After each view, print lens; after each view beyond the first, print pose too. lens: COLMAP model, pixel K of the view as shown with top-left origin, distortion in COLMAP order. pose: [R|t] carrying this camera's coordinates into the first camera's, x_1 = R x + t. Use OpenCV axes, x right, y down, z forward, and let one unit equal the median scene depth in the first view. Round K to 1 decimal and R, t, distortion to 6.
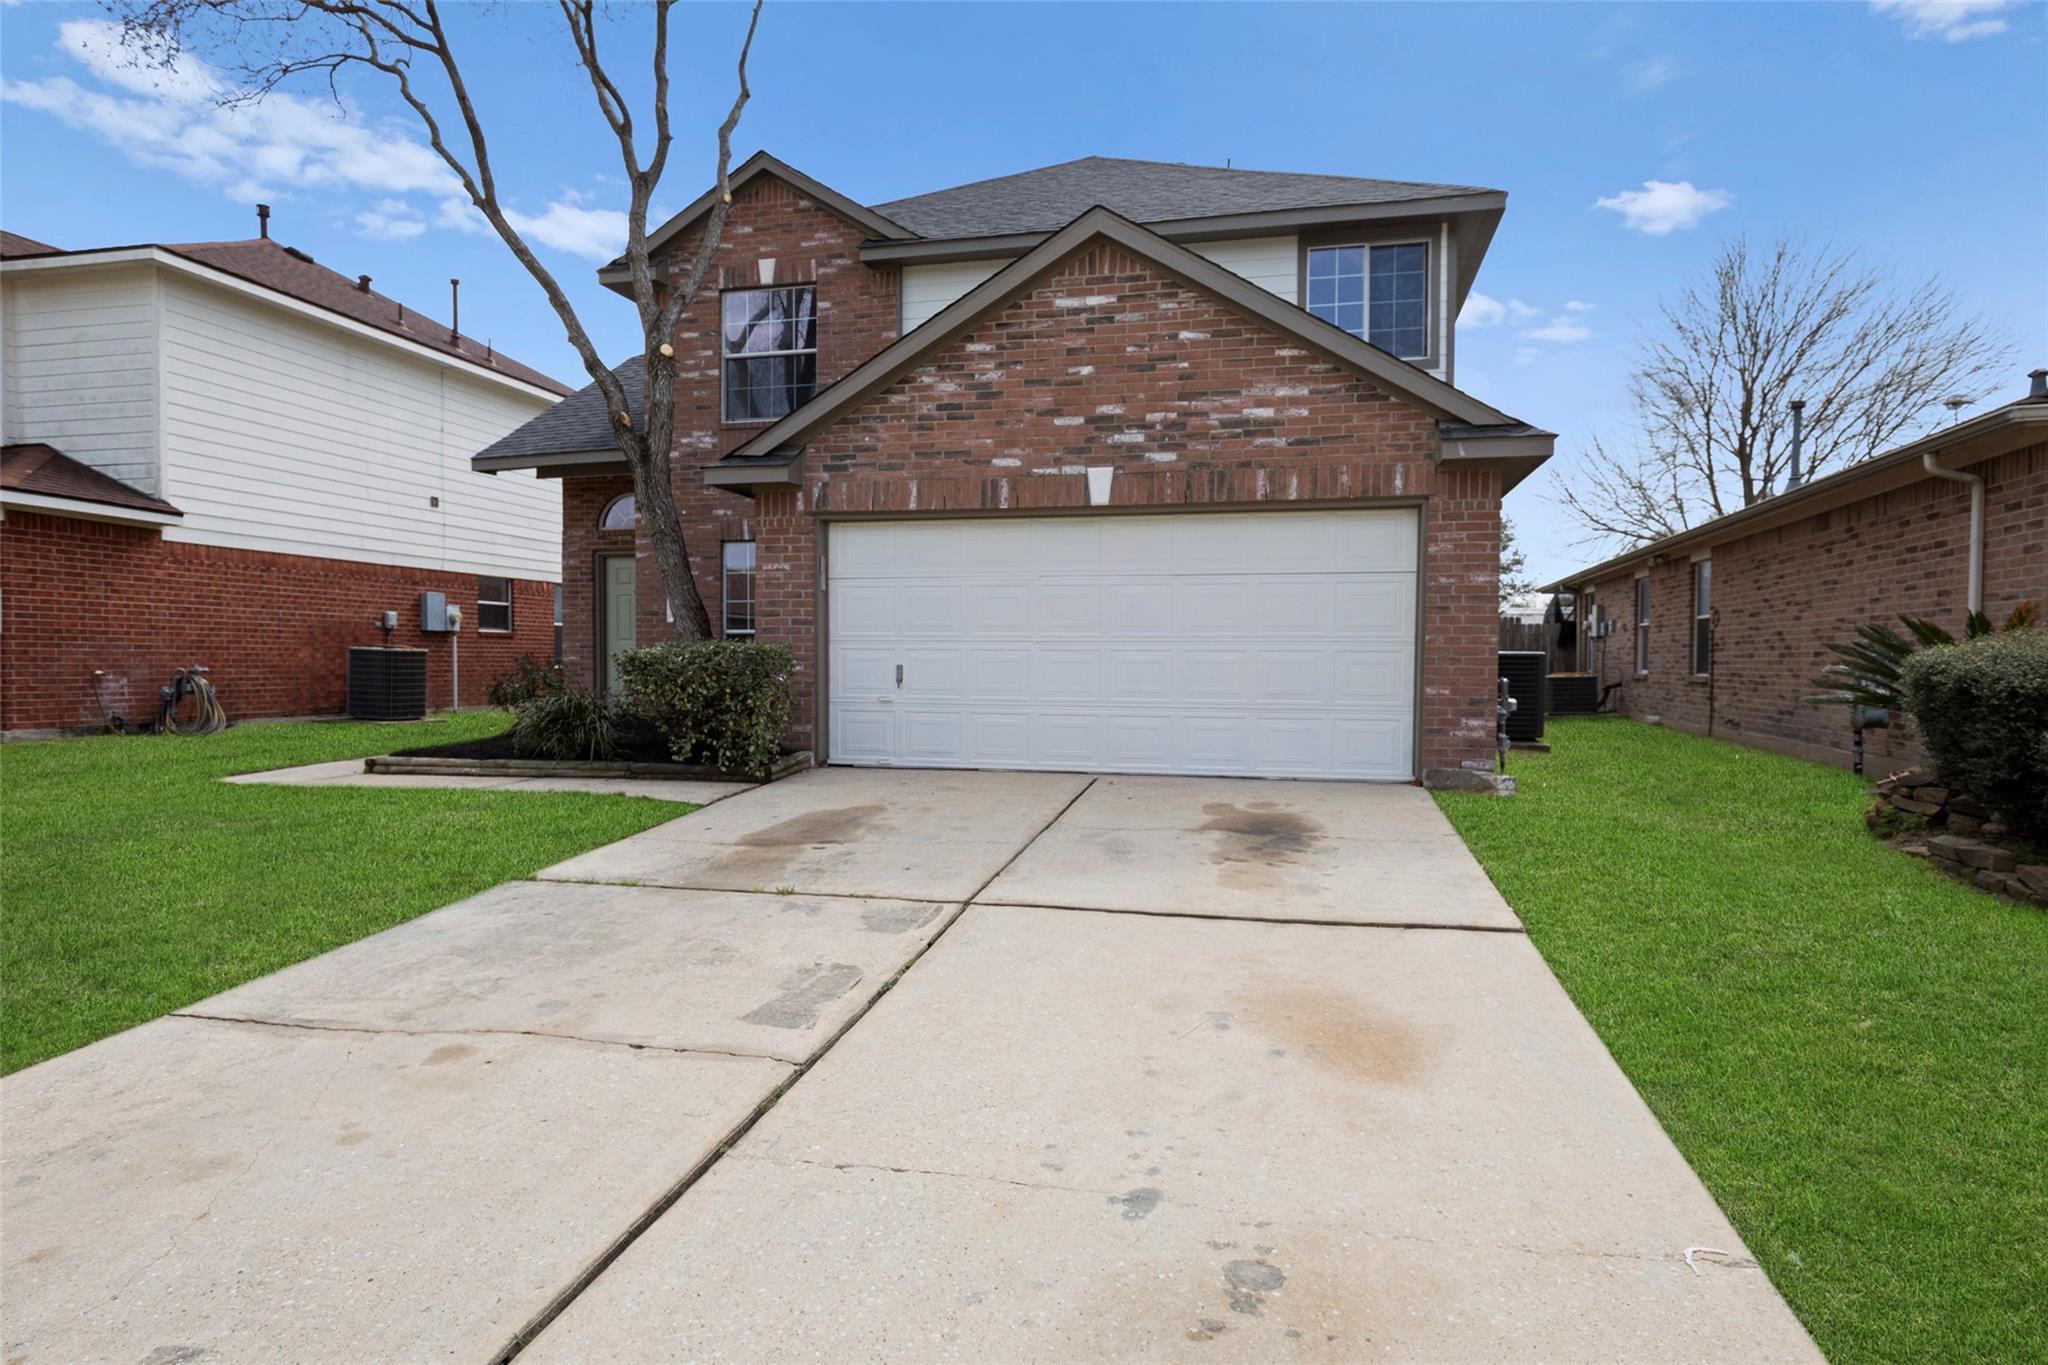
lens RADIAL K [[1187.0, 0, 1023.9], [0, 1187.0, 686.6], [0, 0, 1]] dist [-0.002199, -0.001189]
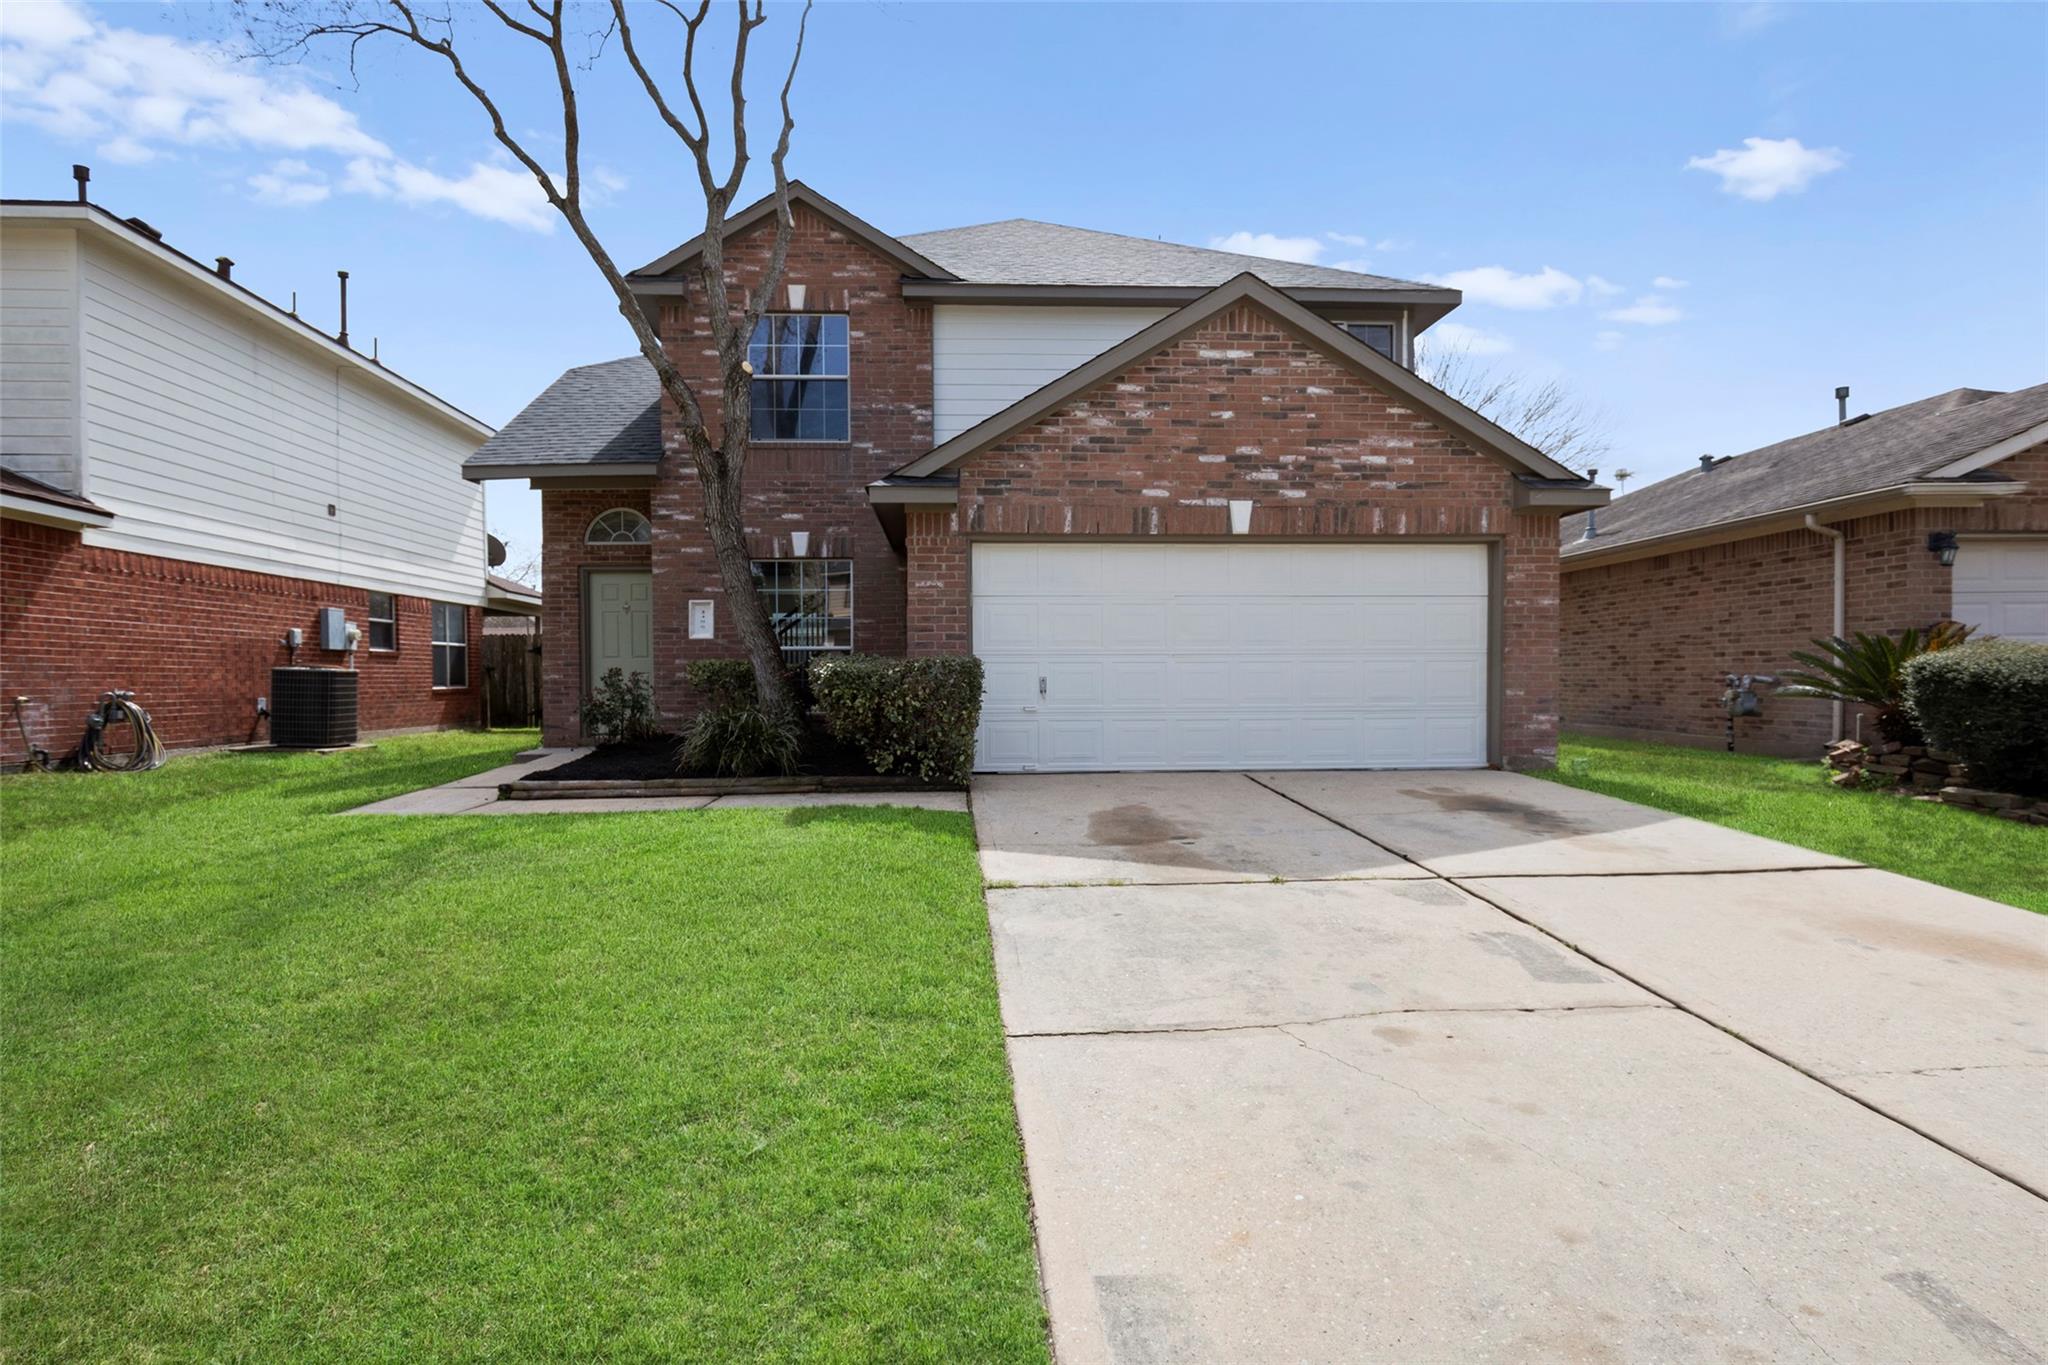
lens RADIAL K [[1092.4, 0, 1026.3], [0, 1092.4, 688.7], [0, 0, 1]] dist [-0.016525, 0.004854]
pose [[0.954937, -0.013976, 0.296479, -0.417888], [0.017566, 0.999801, -0.009446, 0.001247], [-0.296288, 0.014228, 0.954993, 0.062844]]
